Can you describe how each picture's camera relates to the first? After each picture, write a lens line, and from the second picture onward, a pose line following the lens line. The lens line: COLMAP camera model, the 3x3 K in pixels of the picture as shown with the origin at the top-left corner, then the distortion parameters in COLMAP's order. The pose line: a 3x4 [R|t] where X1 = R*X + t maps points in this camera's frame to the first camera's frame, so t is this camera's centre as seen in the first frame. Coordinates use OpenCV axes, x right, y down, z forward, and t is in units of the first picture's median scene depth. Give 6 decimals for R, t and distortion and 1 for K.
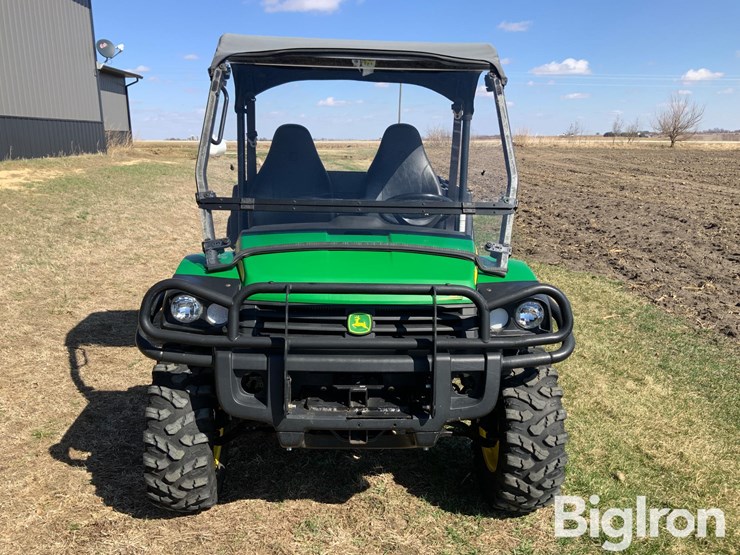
lens RADIAL K [[612.1, 0, 365.3], [0, 612.1, 277.8], [0, 0, 1]] dist [0.082944, -0.153517]
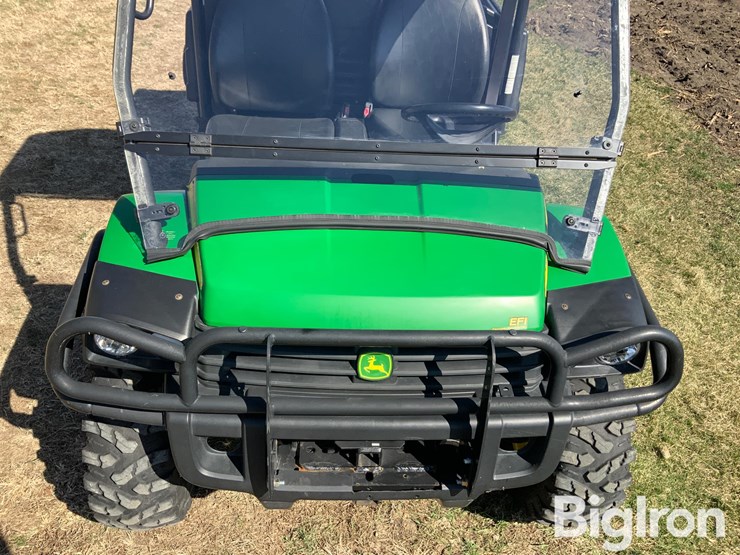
lens RADIAL K [[617.9, 0, 367.5], [0, 617.9, 279.8], [0, 0, 1]] dist [-0.000184, -0.007551]
pose [[0.999112, 0.029669, 0.029929, -0.039785], [-0.039583, 0.904405, 0.424835, -0.292728], [-0.014463, -0.425643, 0.904776, 0.398763]]
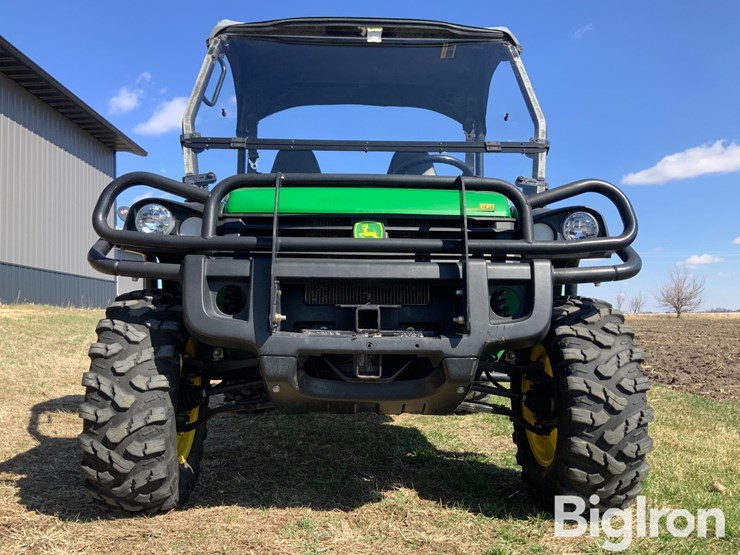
lens RADIAL K [[612.1, 0, 365.3], [0, 612.1, 277.8], [0, 0, 1]] dist [0.082944, -0.153517]
pose [[0.999789, -0.016234, -0.012558, -0.004332], [0.011883, 0.956726, -0.290747, 0.347652], [0.016734, 0.290536, 0.956718, 0.240864]]
